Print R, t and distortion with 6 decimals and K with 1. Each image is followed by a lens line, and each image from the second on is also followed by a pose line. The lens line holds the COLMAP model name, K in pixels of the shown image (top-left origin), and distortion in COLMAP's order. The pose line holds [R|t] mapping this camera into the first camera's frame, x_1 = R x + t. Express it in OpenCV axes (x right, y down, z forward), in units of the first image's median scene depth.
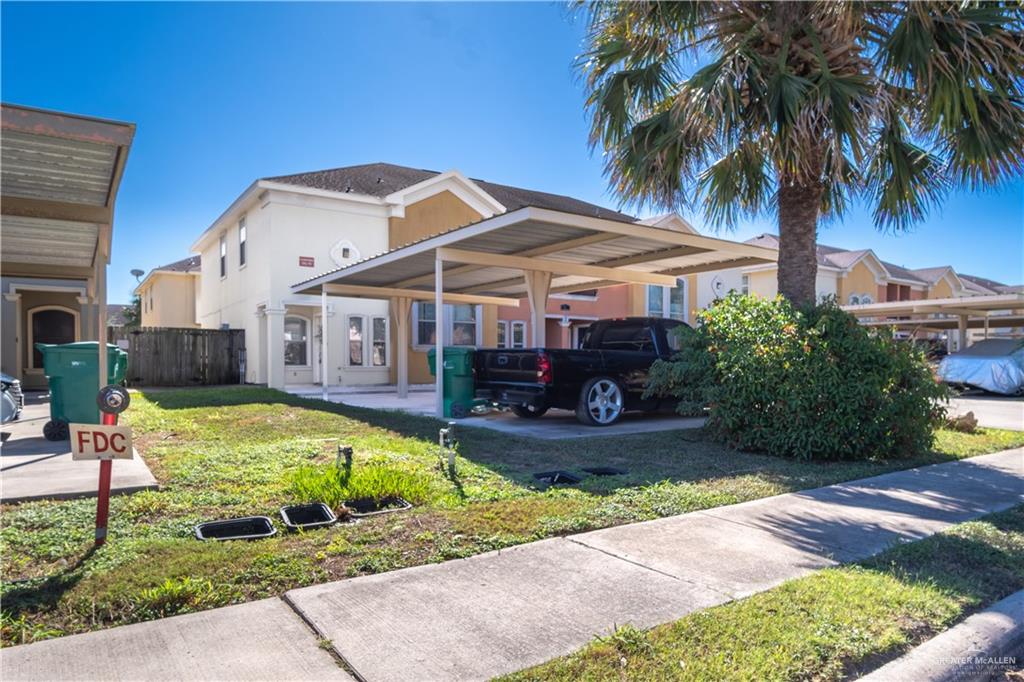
lens RADIAL K [[581.3, 0, 512.9], [0, 581.3, 325.8], [0, 0, 1]] dist [-0.025708, 0.001893]
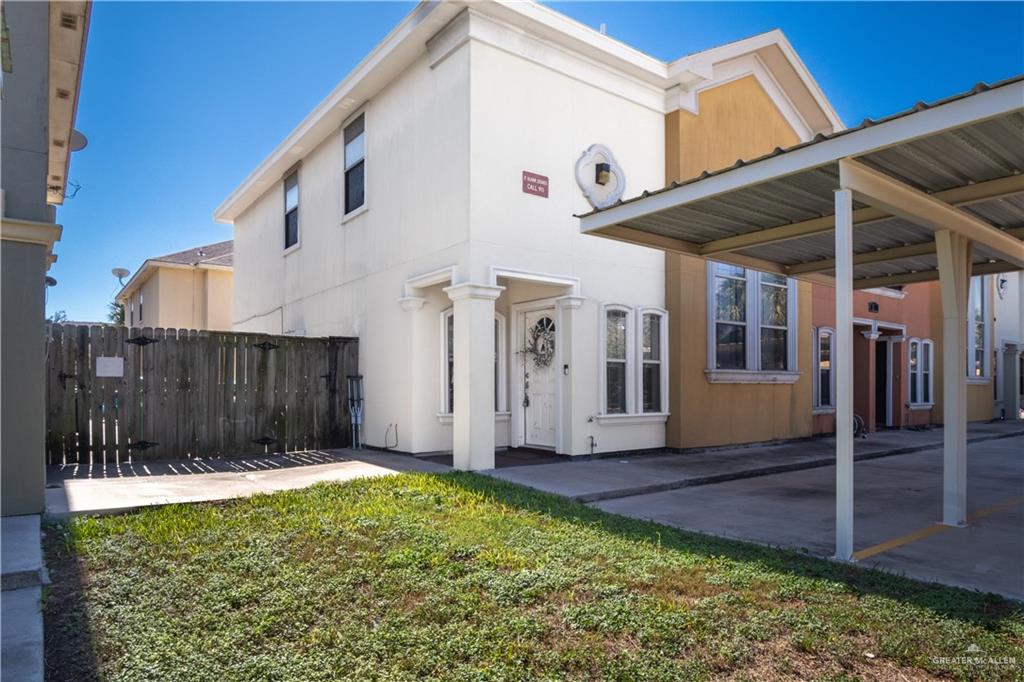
lens RADIAL K [[571.1, 0, 512.0], [0, 571.1, 341.0], [0, 0, 1]] dist [-0.025045, -0.000192]
pose [[0.999180, 0.004955, 0.040196, -0.364378], [-0.004267, 0.999843, -0.017195, 0.017723], [-0.040275, 0.017009, 0.999044, 0.520779]]
